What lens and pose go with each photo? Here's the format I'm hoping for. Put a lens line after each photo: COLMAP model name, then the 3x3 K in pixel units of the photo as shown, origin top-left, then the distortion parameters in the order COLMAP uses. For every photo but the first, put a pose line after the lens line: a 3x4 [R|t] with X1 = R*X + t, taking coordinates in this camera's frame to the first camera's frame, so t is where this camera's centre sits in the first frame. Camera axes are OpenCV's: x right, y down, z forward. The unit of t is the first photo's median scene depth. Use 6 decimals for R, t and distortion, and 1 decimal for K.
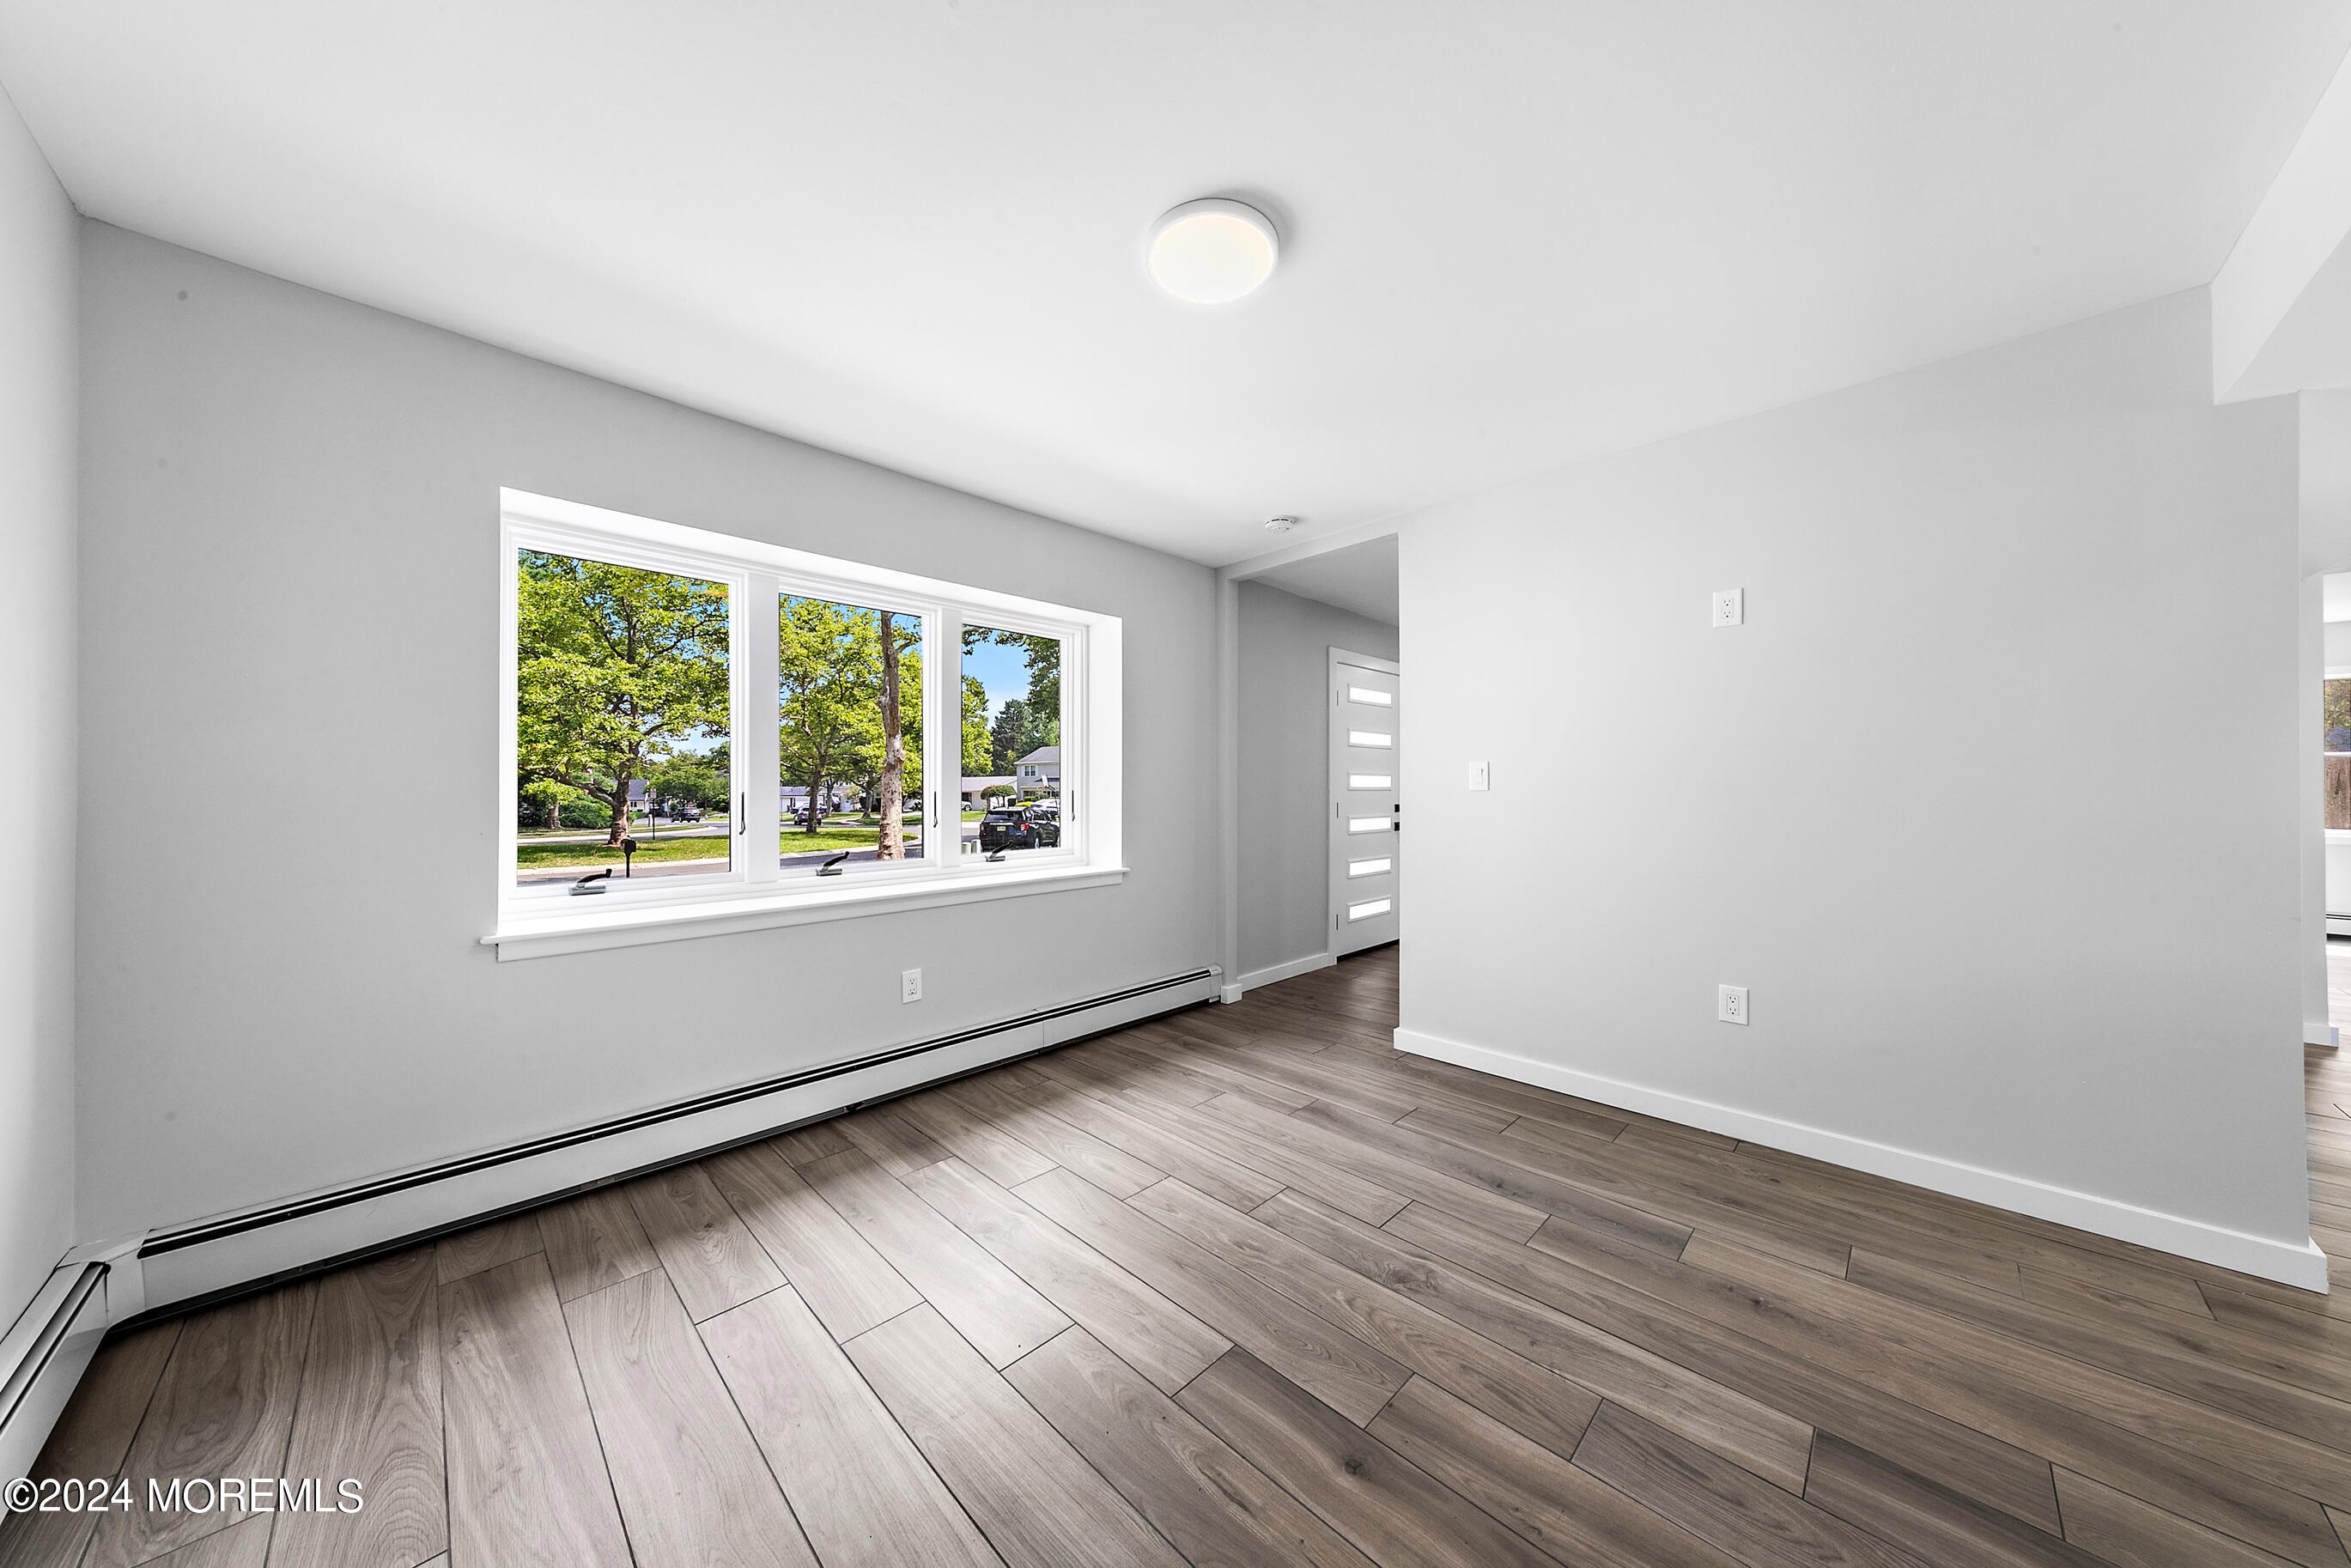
lens RADIAL K [[800.5, 0, 1171.8], [0, 800.5, 779.3], [0, 0, 1]] dist [0.007007, -0.000762]
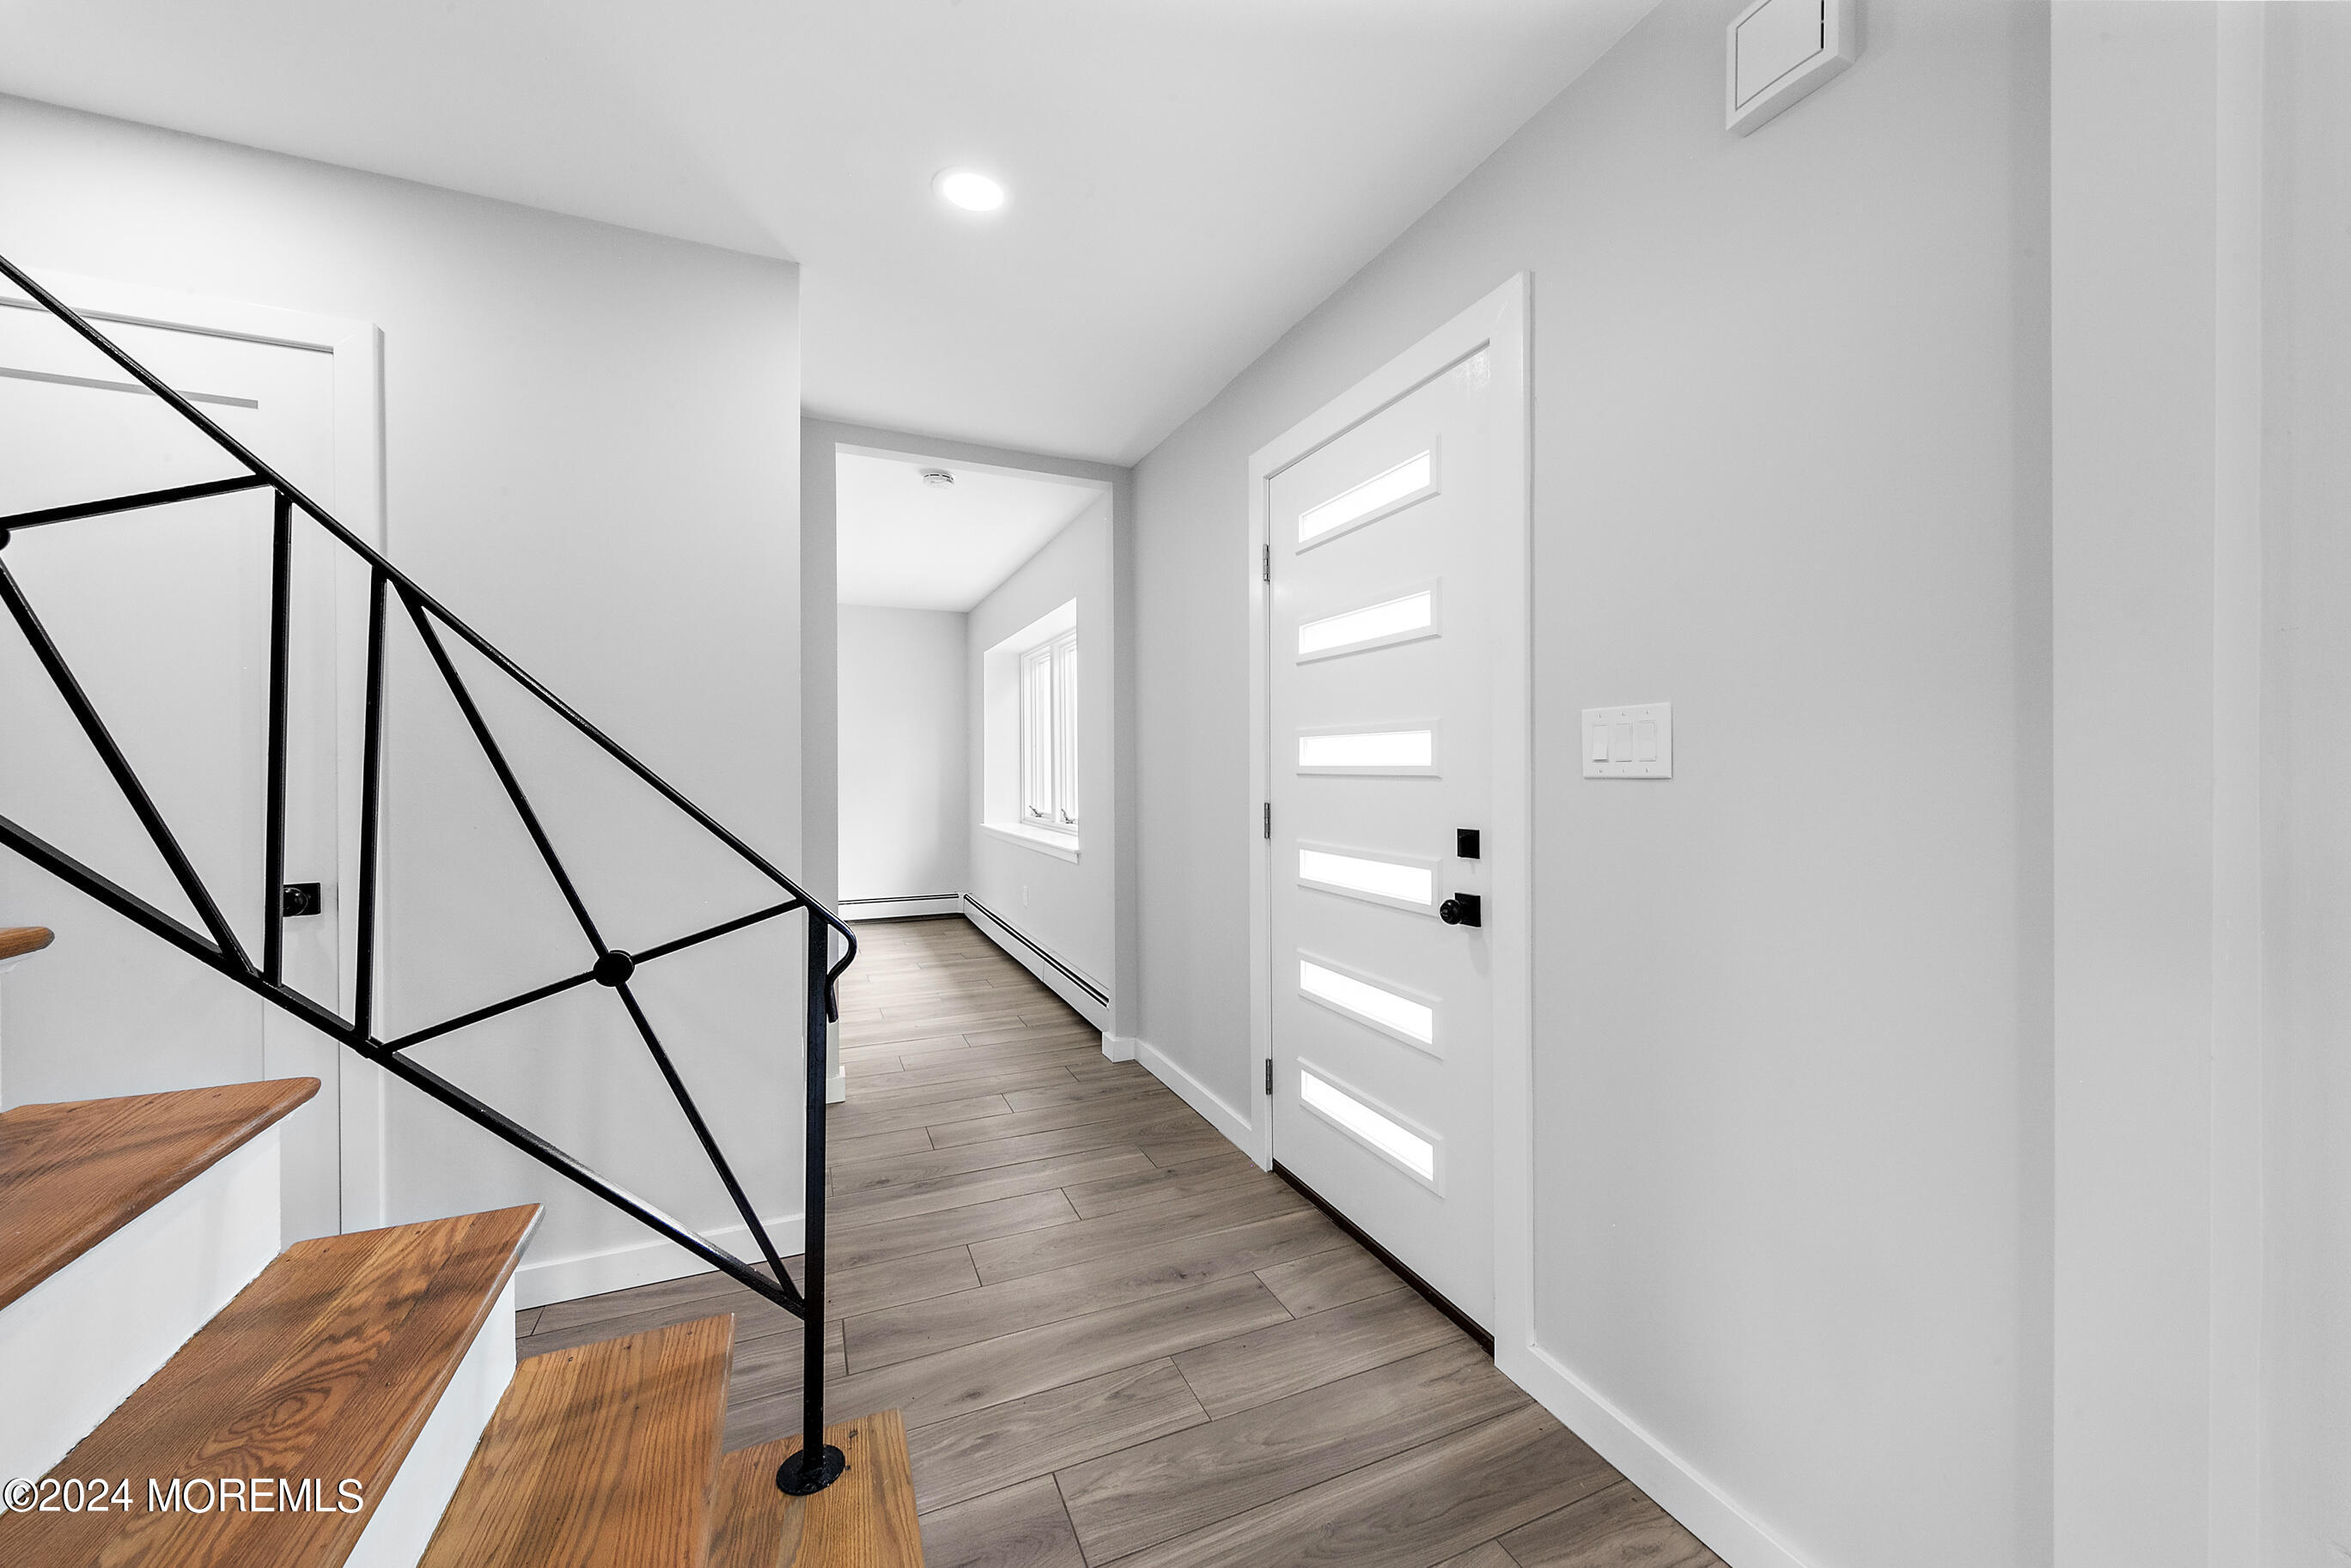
lens RADIAL K [[906.1, 0, 1189.1], [0, 906.1, 776.5], [0, 0, 1]] dist [0.006724, -0.000475]
pose [[-0.383191, 0.005615, -0.923652, 0.618632], [0.001434, 0.999984, 0.005484, 0.011425], [0.923668, 0.000776, -0.383193, 1.051155]]
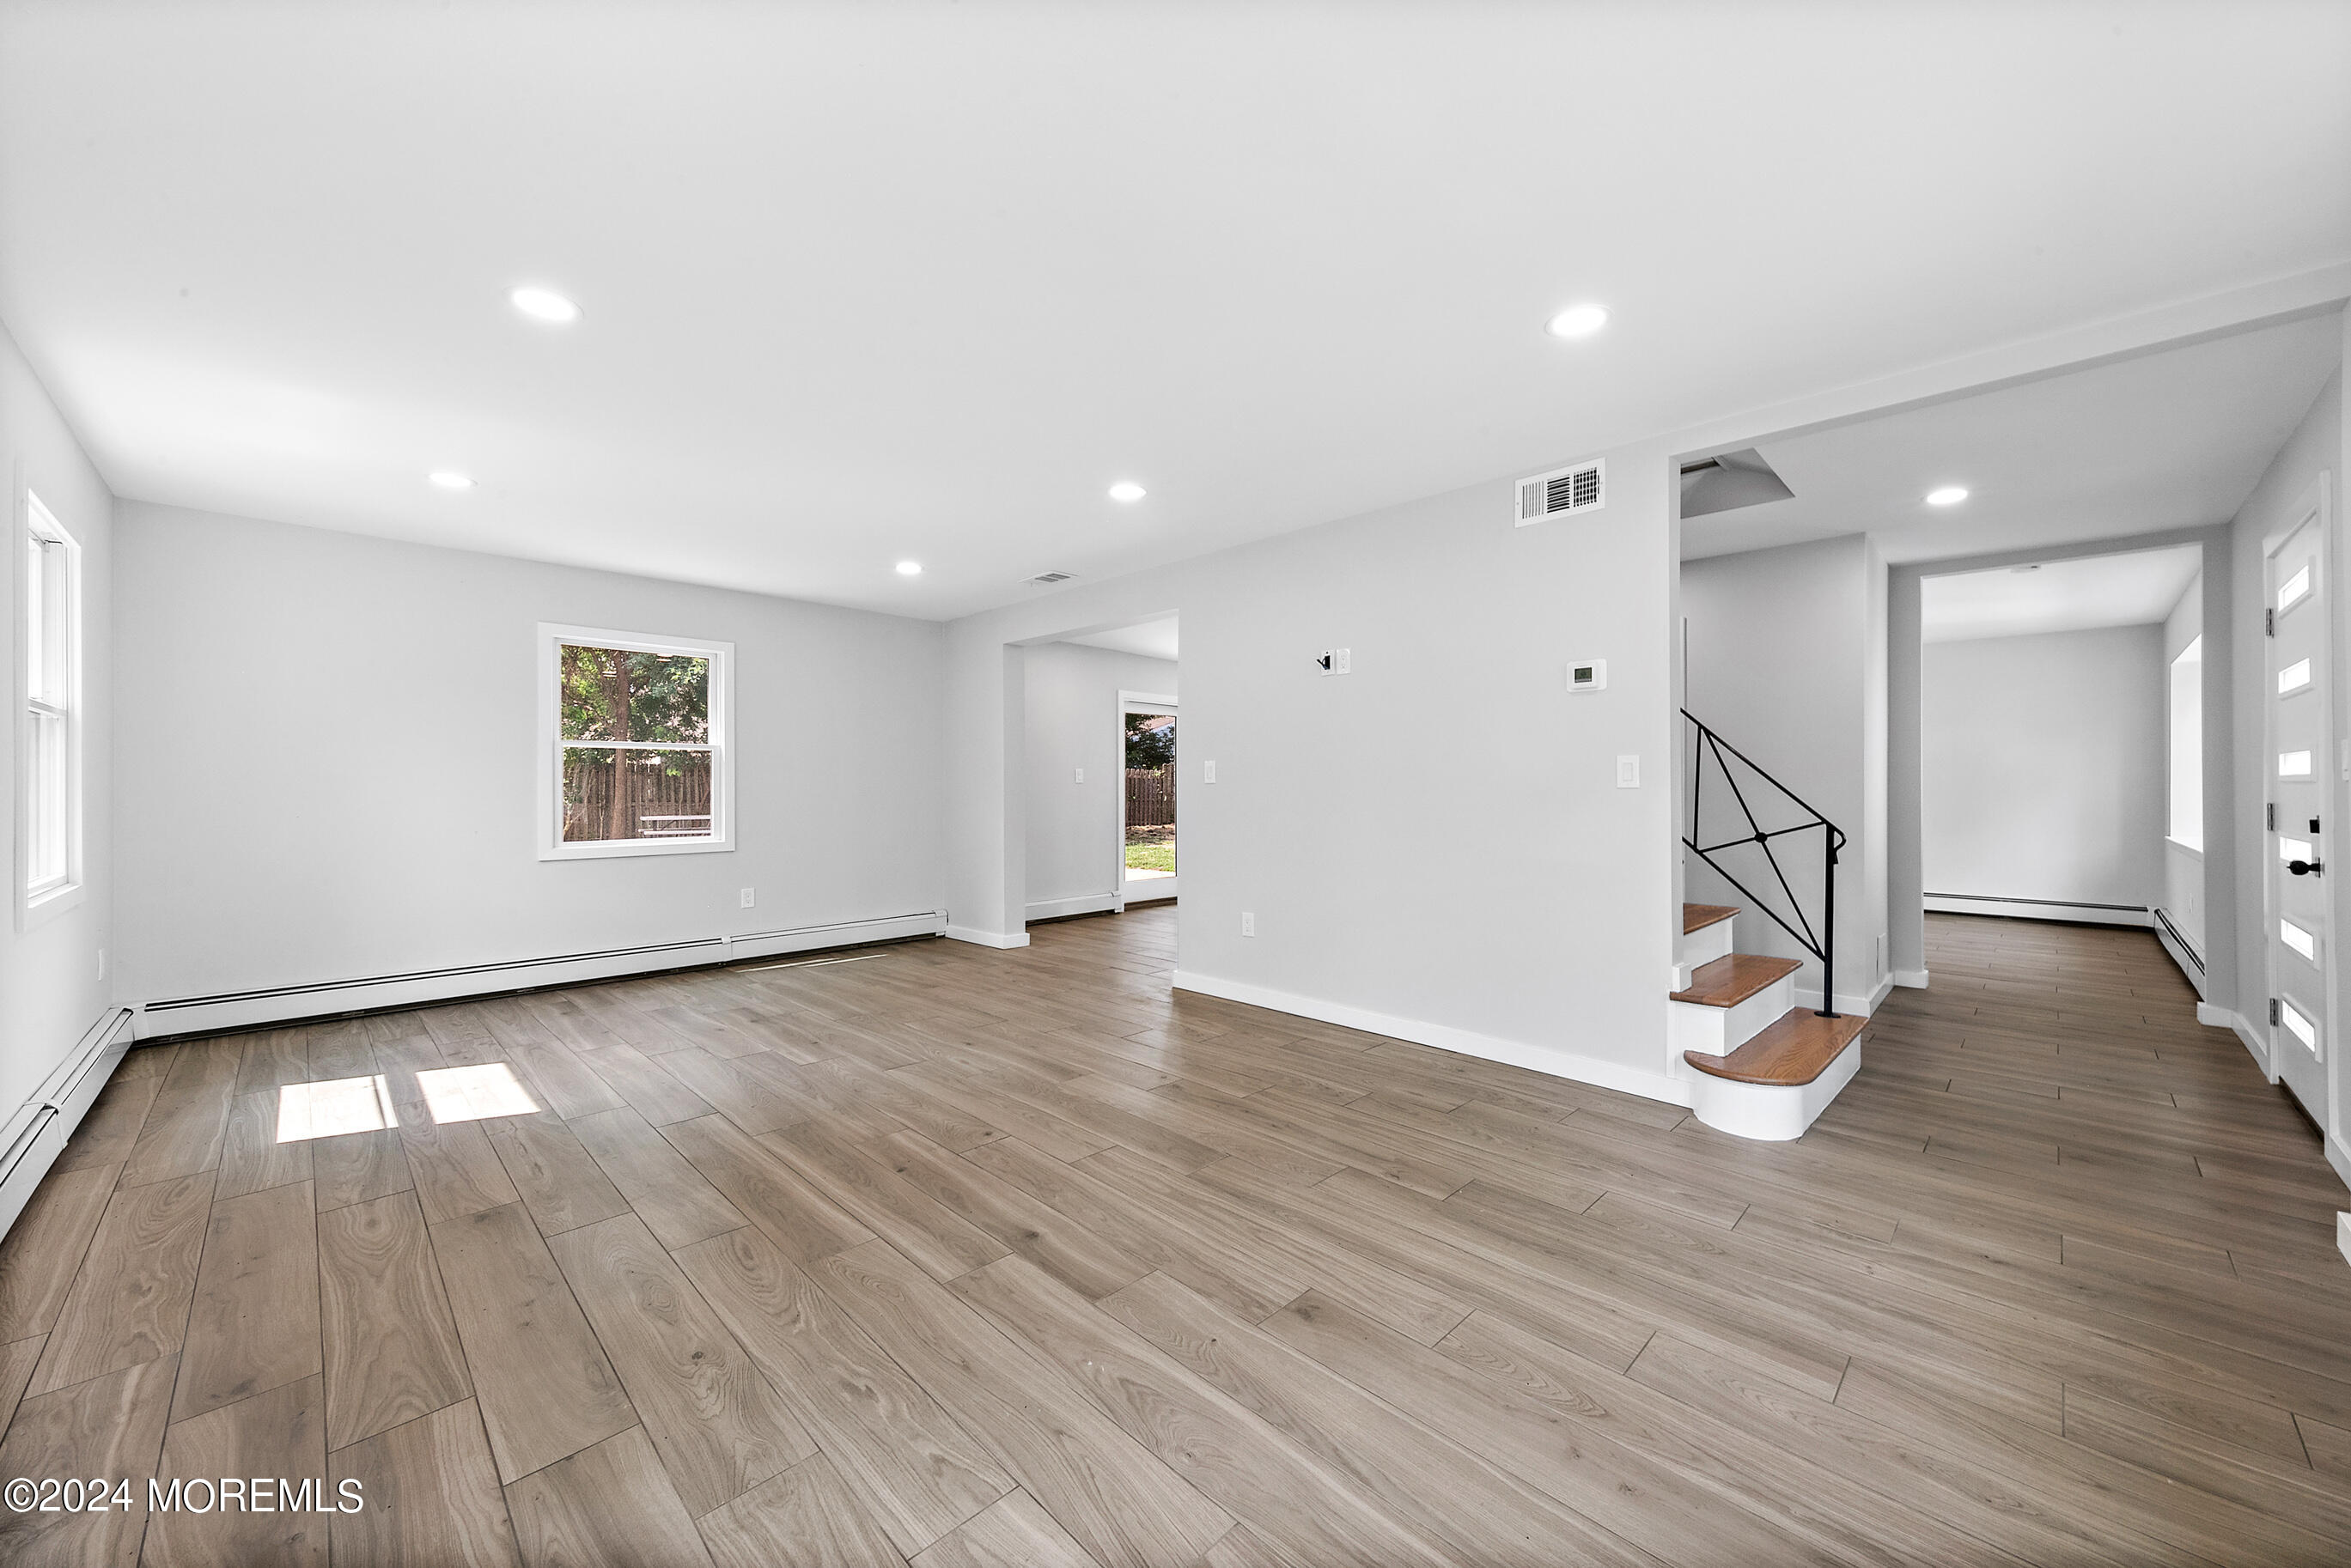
lens RADIAL K [[873.0, 0, 1194.8], [0, 873.0, 785.7], [0, 0, 1]] dist [0.009058, -0.000197]
pose [[-0.999994, -0.002565, 0.002182, 0.896524], [-0.002570, 0.999994, -0.002522, 0.018800], [-0.002176, -0.002527, -0.999994, 1.501295]]
